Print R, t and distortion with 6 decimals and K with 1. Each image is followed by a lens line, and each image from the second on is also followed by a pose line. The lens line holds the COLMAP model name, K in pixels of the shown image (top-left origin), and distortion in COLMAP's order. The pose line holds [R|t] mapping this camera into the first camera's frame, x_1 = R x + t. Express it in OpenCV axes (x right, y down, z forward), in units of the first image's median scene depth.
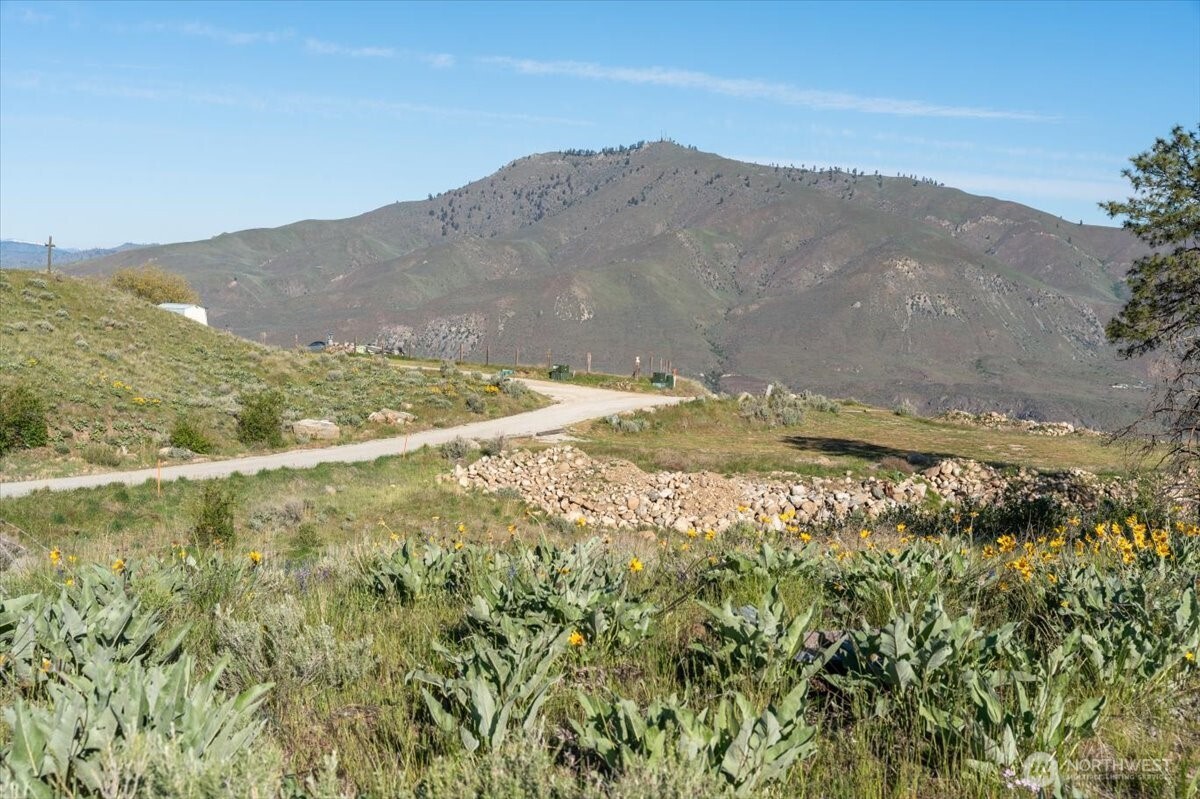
lens RADIAL K [[1465.4, 0, 591.0], [0, 1465.4, 410.6], [0, 0, 1]] dist [0.002907, 0.000000]
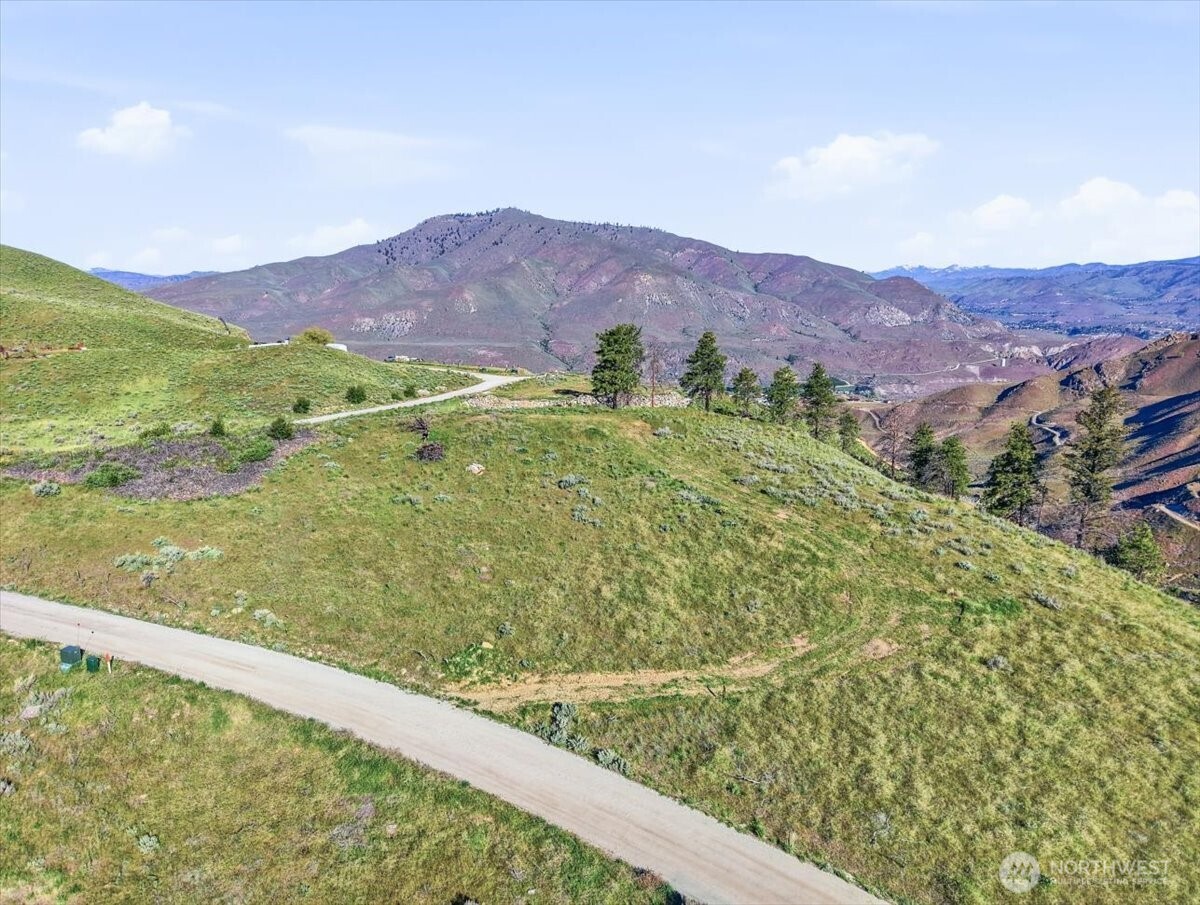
lens RADIAL K [[811.4, 0, 600.9], [0, 811.4, 459.9], [0, 0, 1]] dist [0.022709, -0.020643]
pose [[0.988173, -0.052430, 0.144105, -0.016147], [0.034293, 0.991491, 0.125575, -0.022413], [-0.149462, -0.119148, 0.981562, -0.411107]]
